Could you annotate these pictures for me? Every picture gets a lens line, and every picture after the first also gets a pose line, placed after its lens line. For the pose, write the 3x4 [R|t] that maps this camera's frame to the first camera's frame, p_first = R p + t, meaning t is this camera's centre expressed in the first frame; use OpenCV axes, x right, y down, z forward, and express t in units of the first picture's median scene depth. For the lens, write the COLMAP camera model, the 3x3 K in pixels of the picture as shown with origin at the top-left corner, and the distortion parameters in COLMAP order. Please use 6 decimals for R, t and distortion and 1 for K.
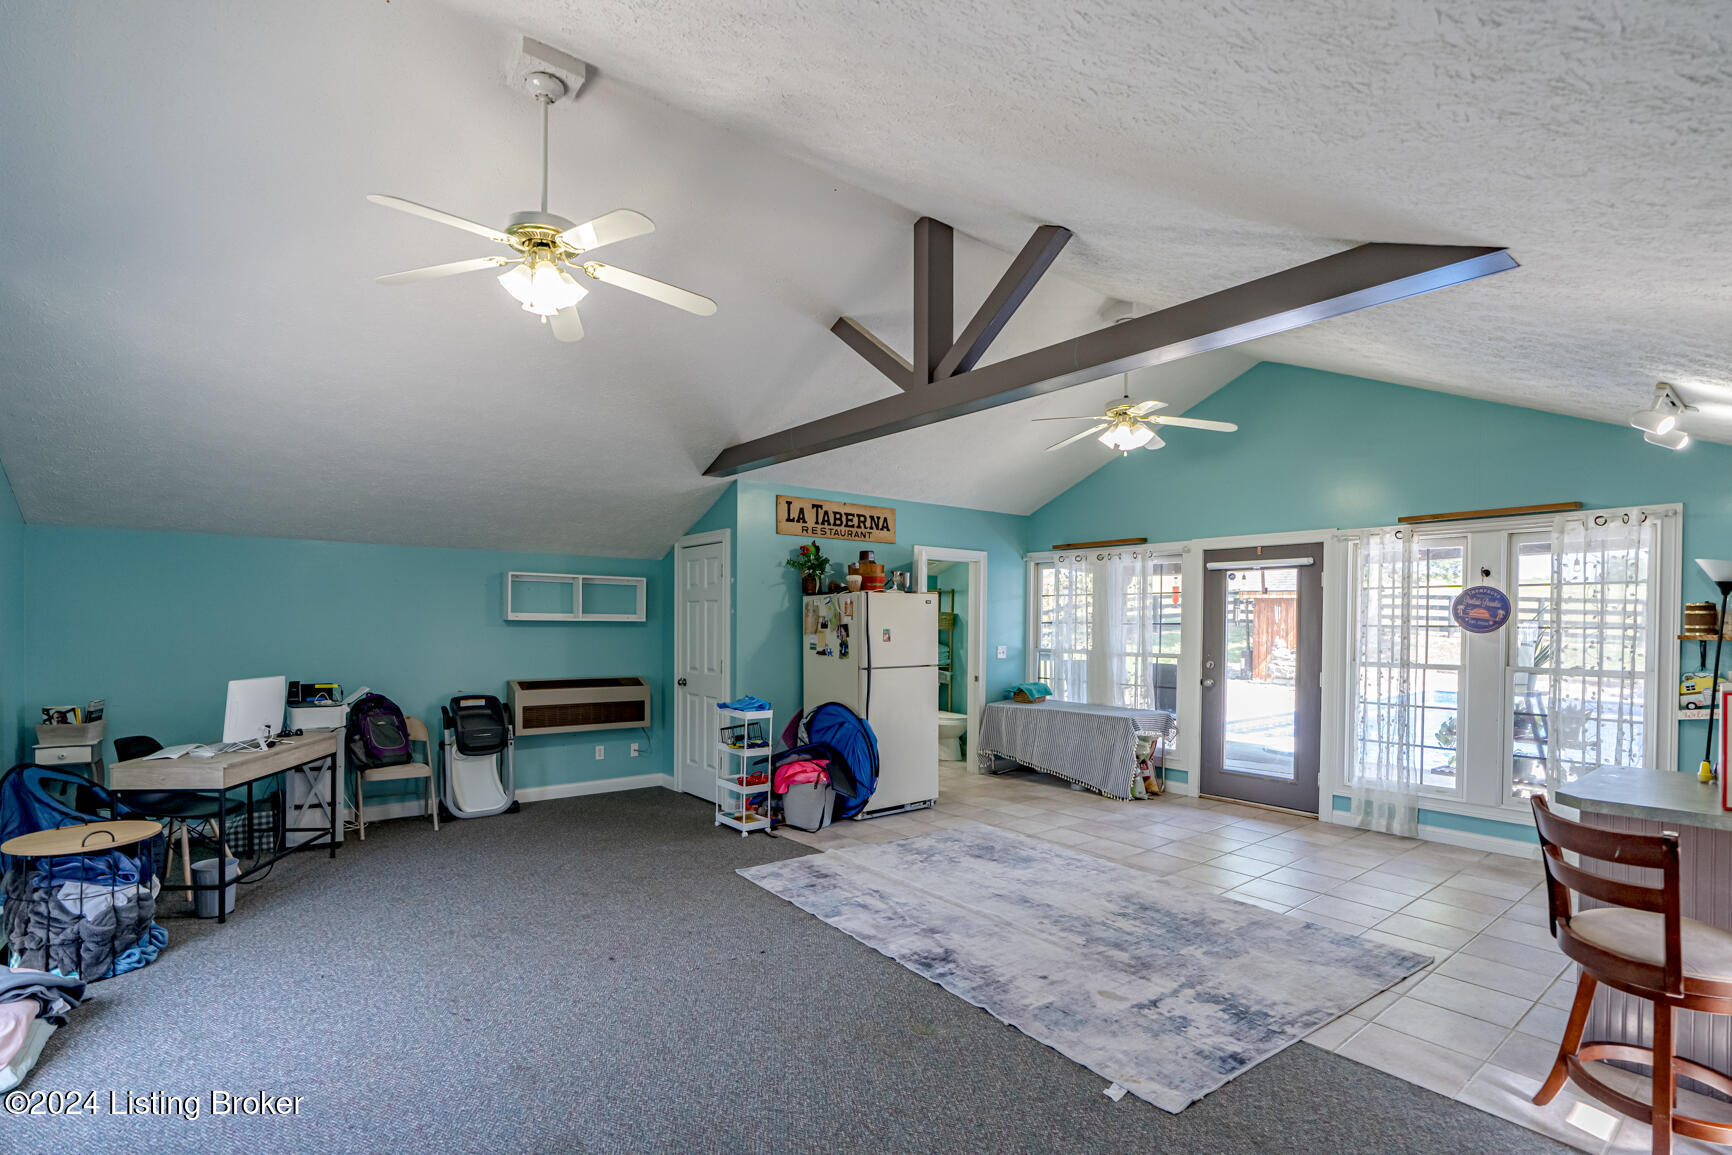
lens RADIAL K [[799.5, 0, 839.7], [0, 799.5, 628.8], [0, 0, 1]] dist [-0.000414, 0.000201]
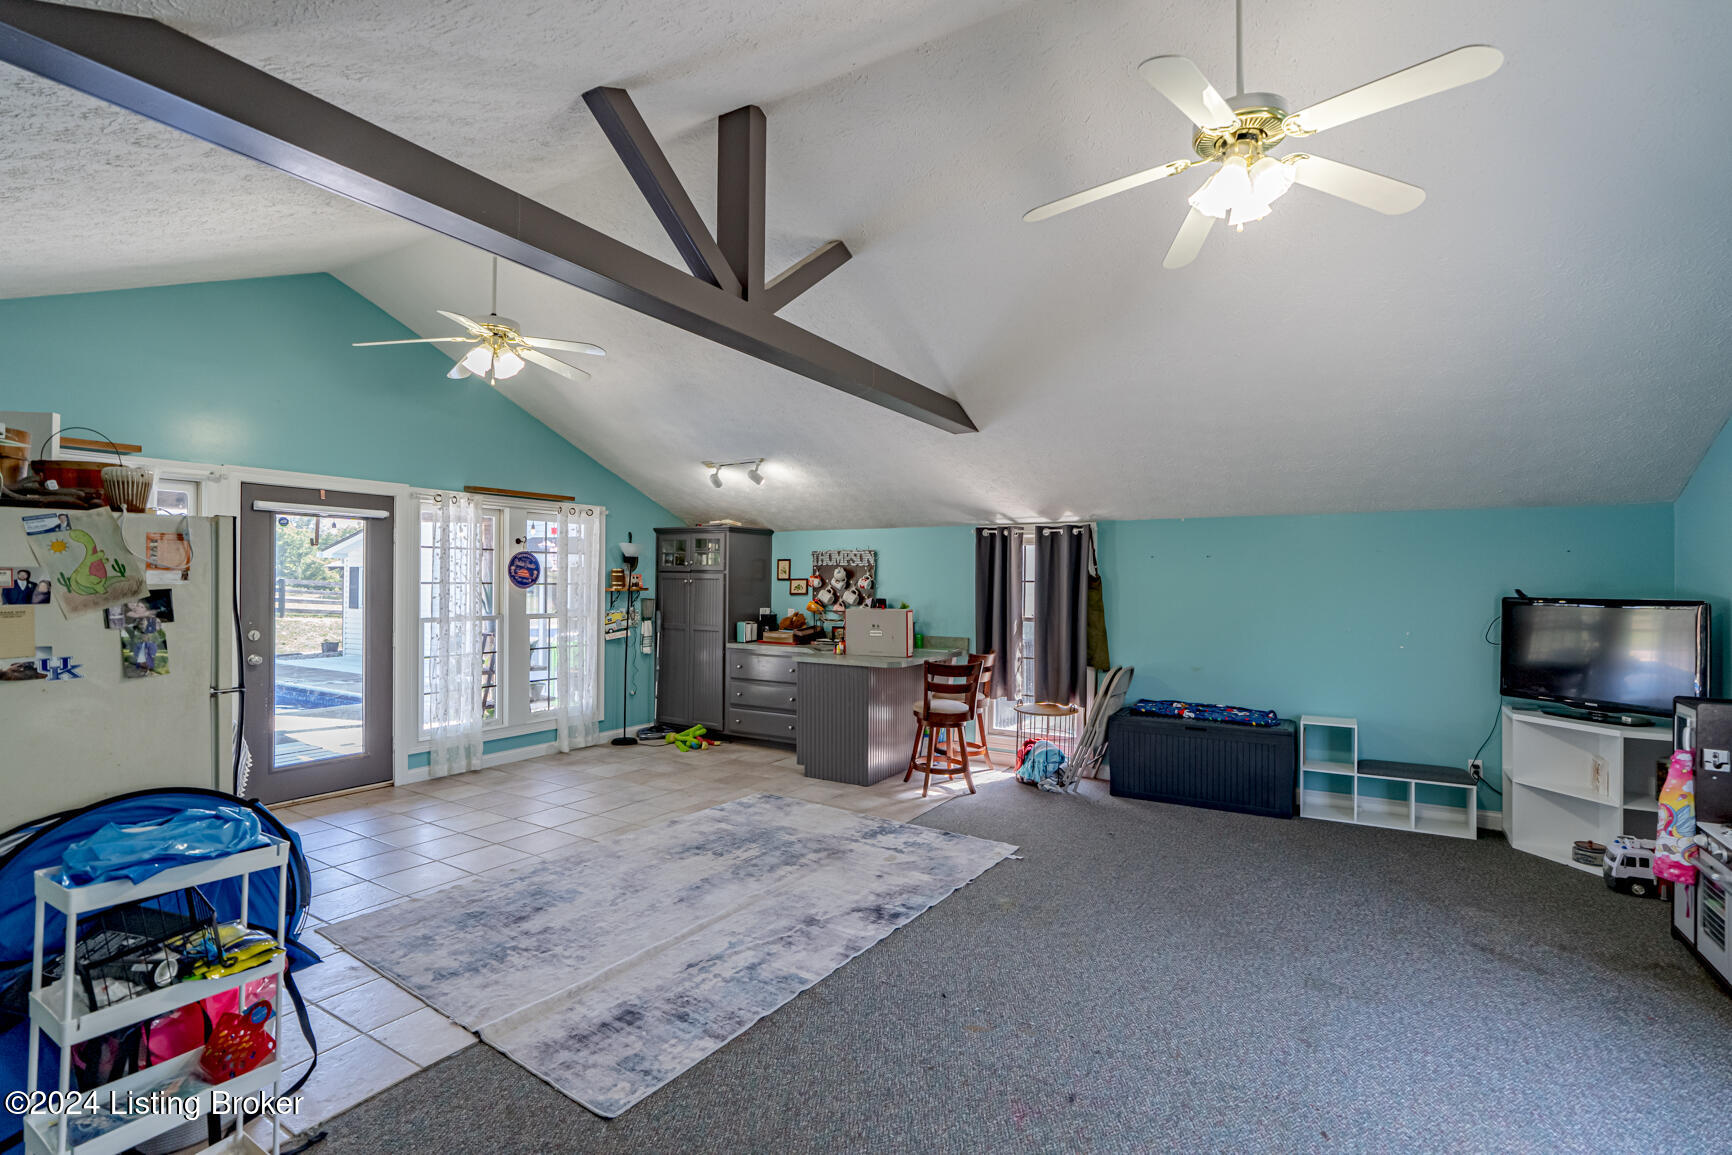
lens RADIAL K [[791.6, 0, 866.0], [0, 791.6, 577.5], [0, 0, 1]] dist [-0.014227, 0.000586]
pose [[-0.346381, -0.001876, 0.938092, -0.652996], [0.000294, 0.999998, 0.002108, -0.017257], [-0.938094, 0.001006, -0.346380, 1.078942]]
